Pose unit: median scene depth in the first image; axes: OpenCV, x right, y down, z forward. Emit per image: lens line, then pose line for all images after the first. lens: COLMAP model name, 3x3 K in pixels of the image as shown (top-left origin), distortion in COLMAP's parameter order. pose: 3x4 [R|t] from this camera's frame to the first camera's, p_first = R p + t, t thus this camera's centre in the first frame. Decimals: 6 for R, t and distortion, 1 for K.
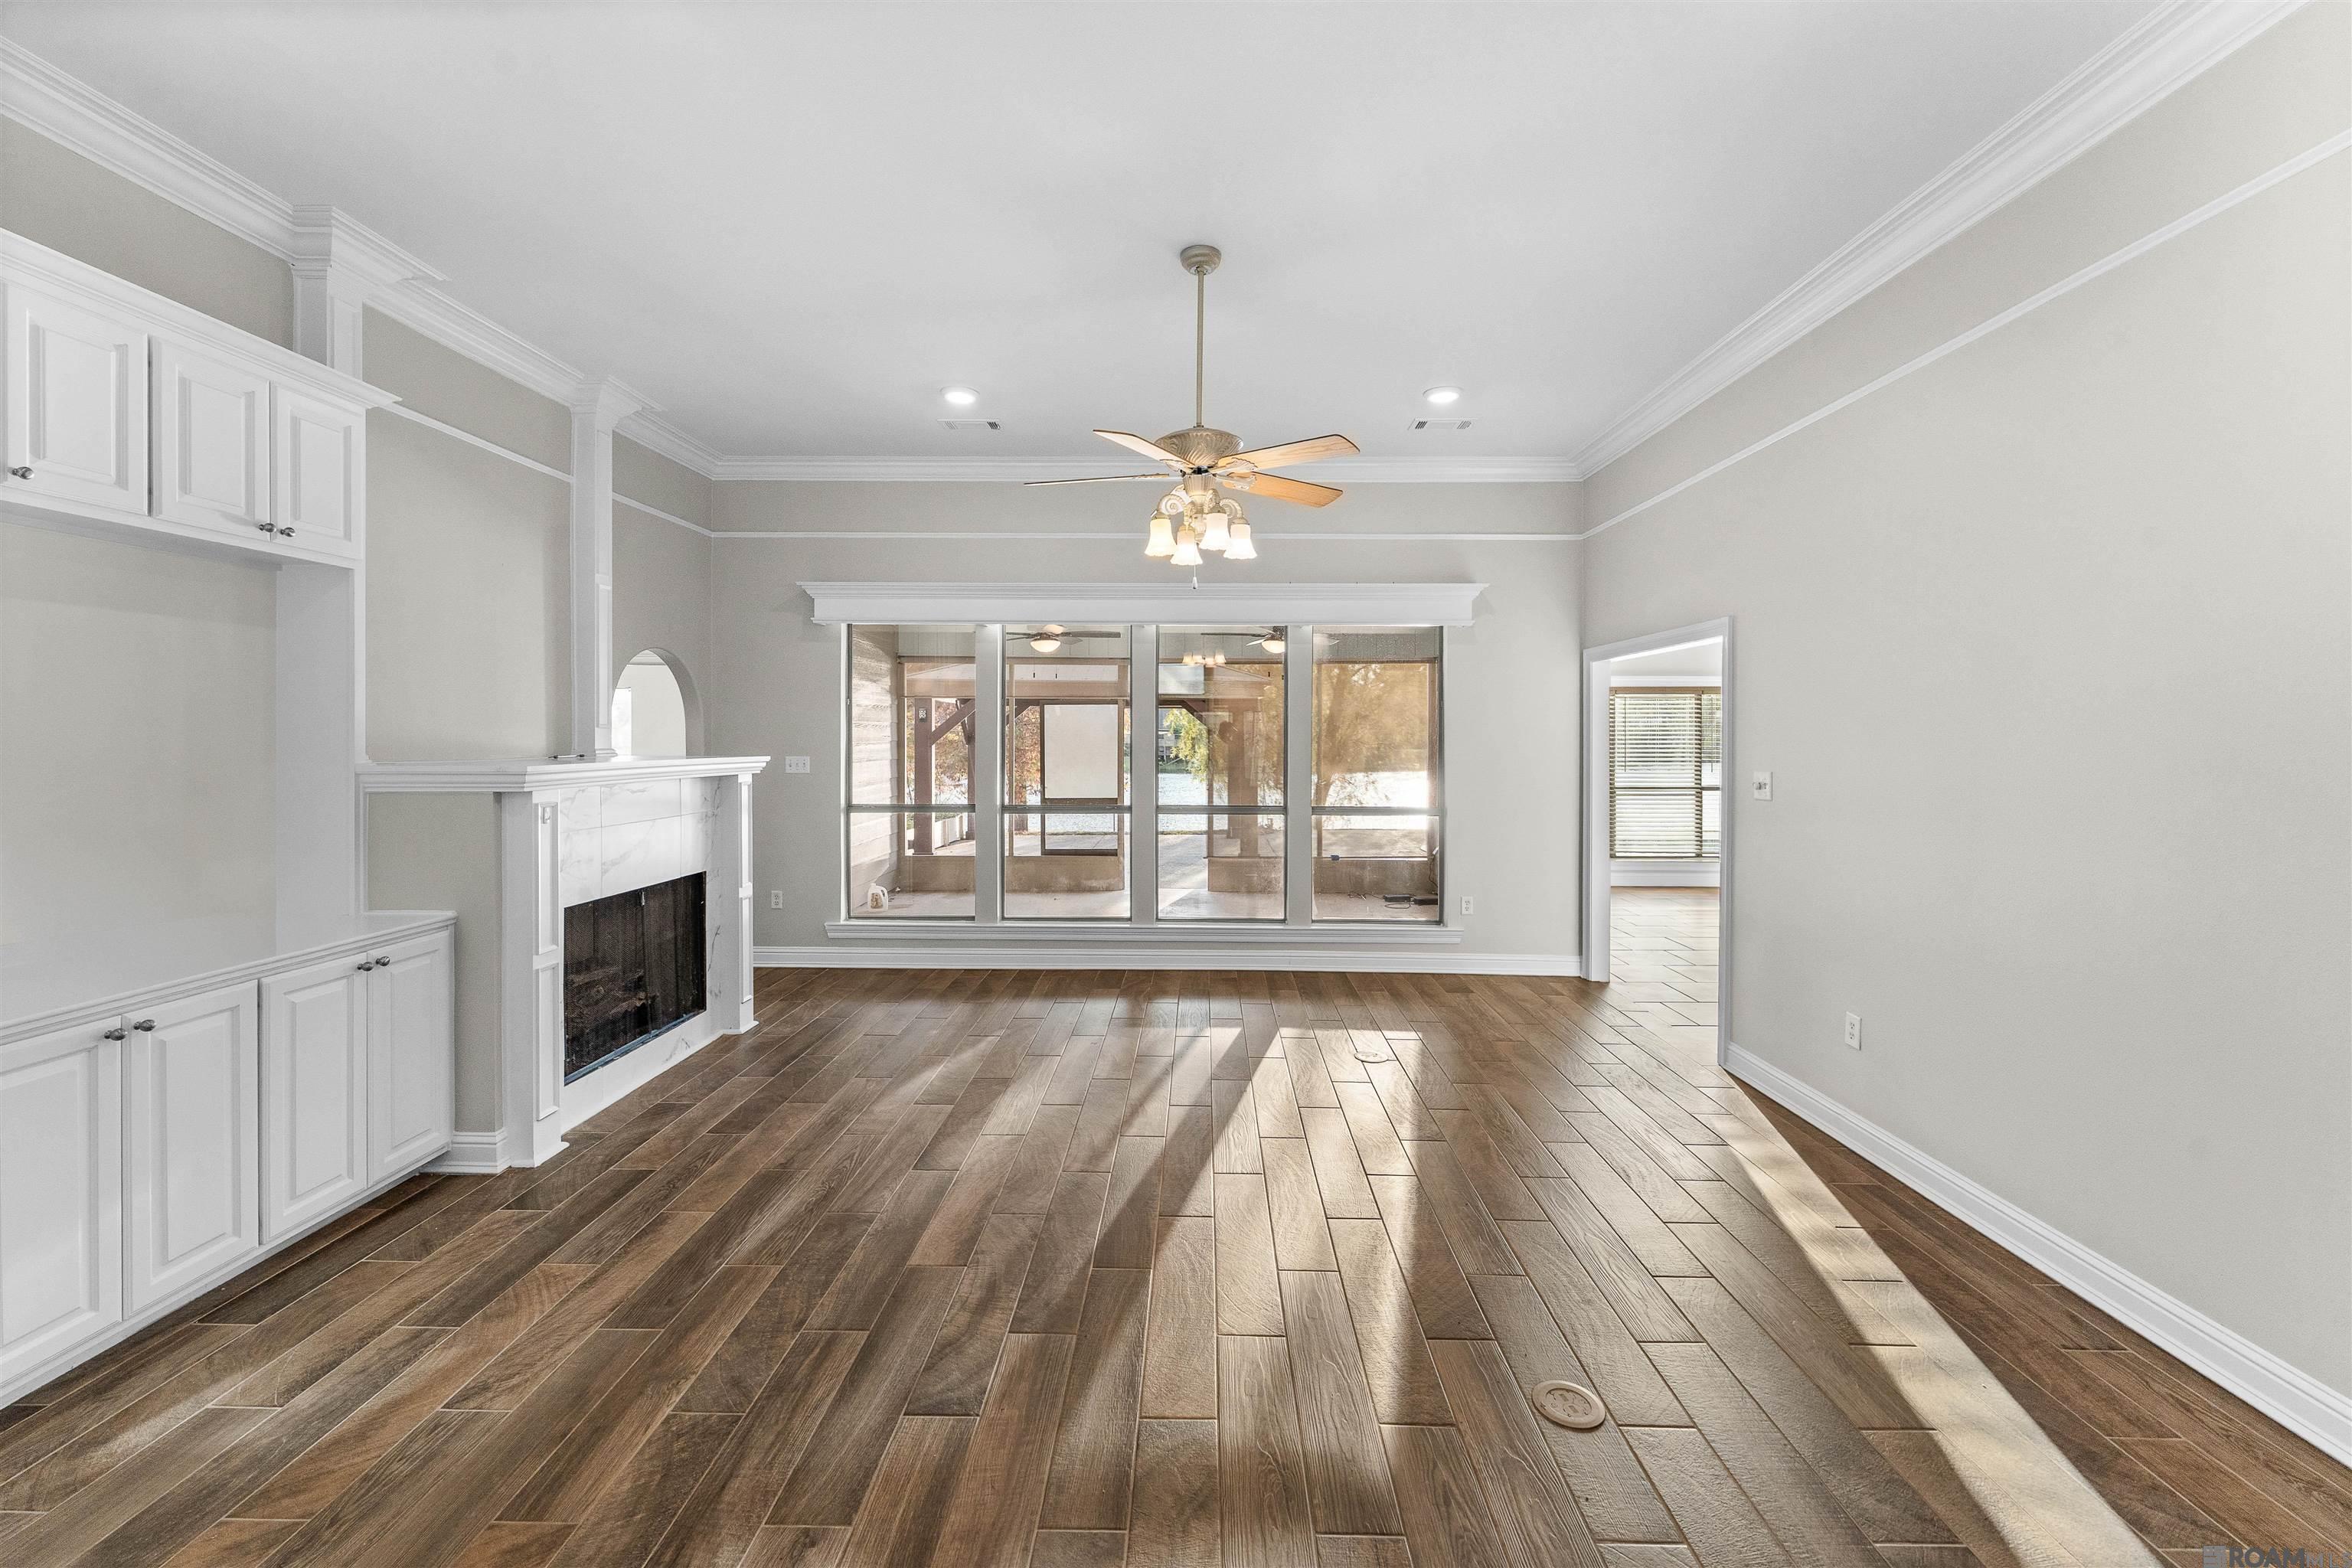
lens RADIAL K [[974.2, 0, 1182.9], [0, 974.2, 740.9], [0, 0, 1]] dist [-0.001173, -0.000137]
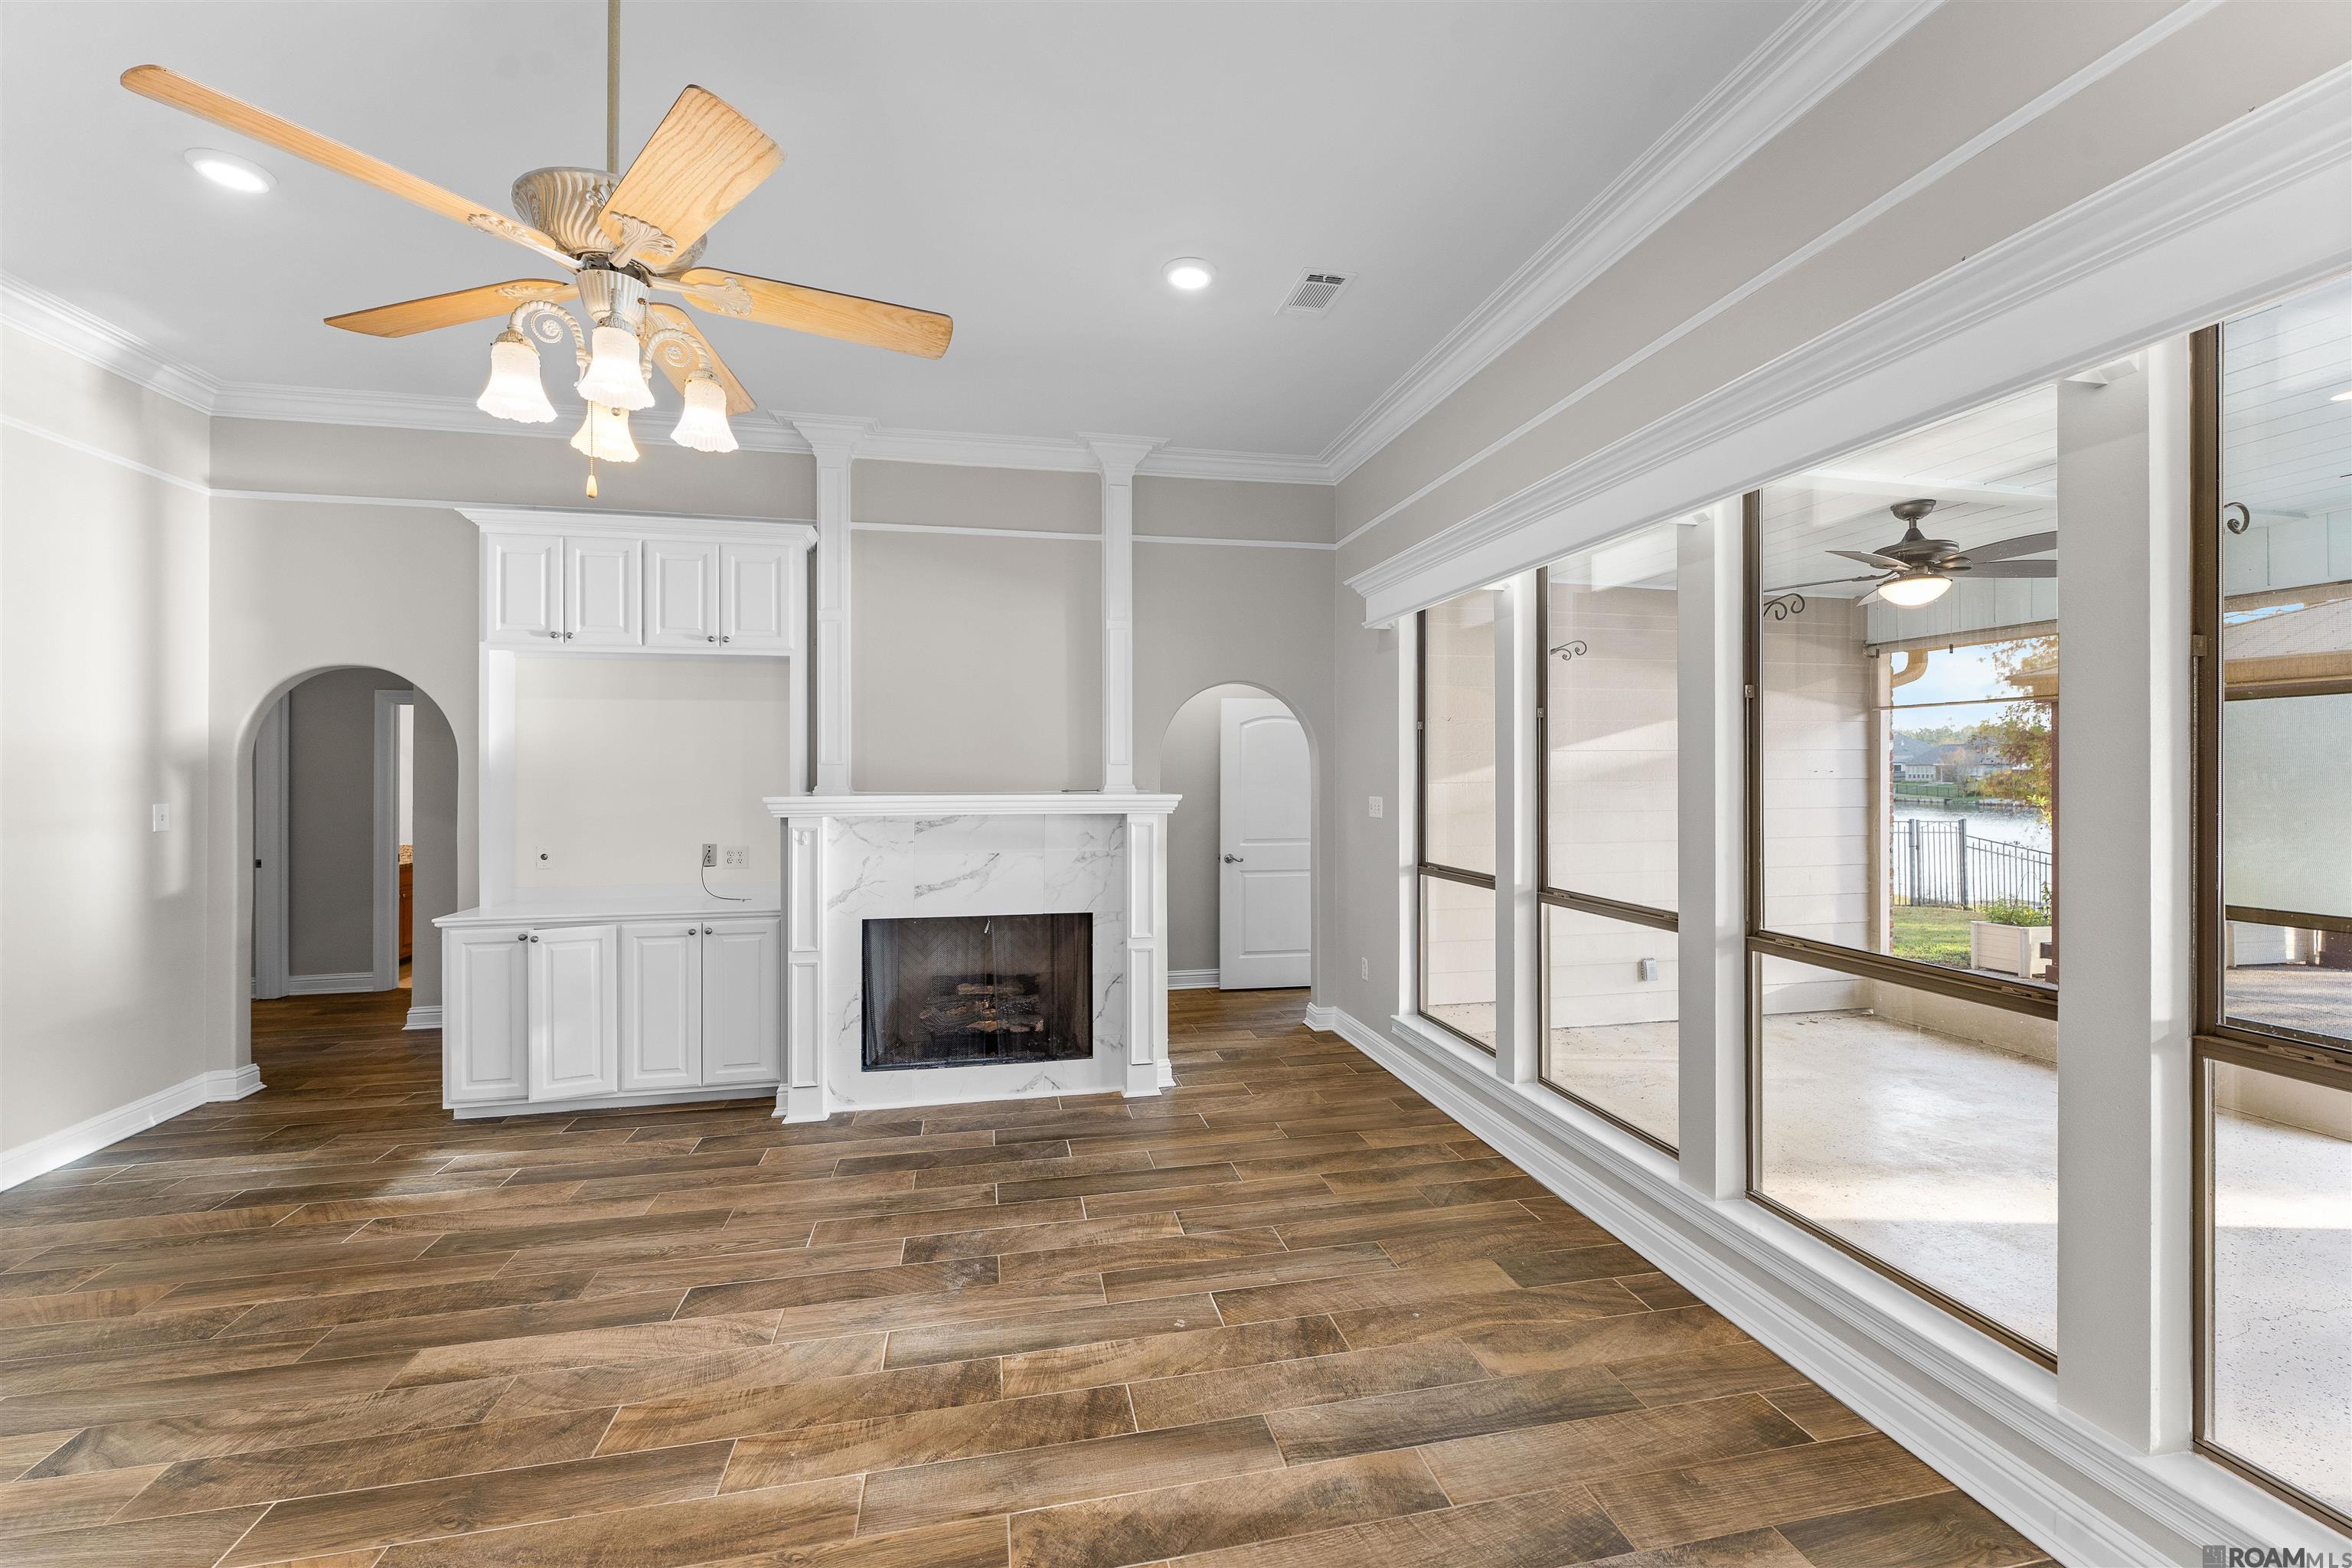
lens RADIAL K [[941.3, 0, 1172.8], [0, 941.3, 773.4], [0, 0, 1]] dist [-0.001380, 0.000062]
pose [[0.215896, -0.004180, -0.976407, 0.628374], [-0.001407, 0.999988, -0.004592, 0.001453], [0.976415, 0.002365, 0.215888, 1.282682]]
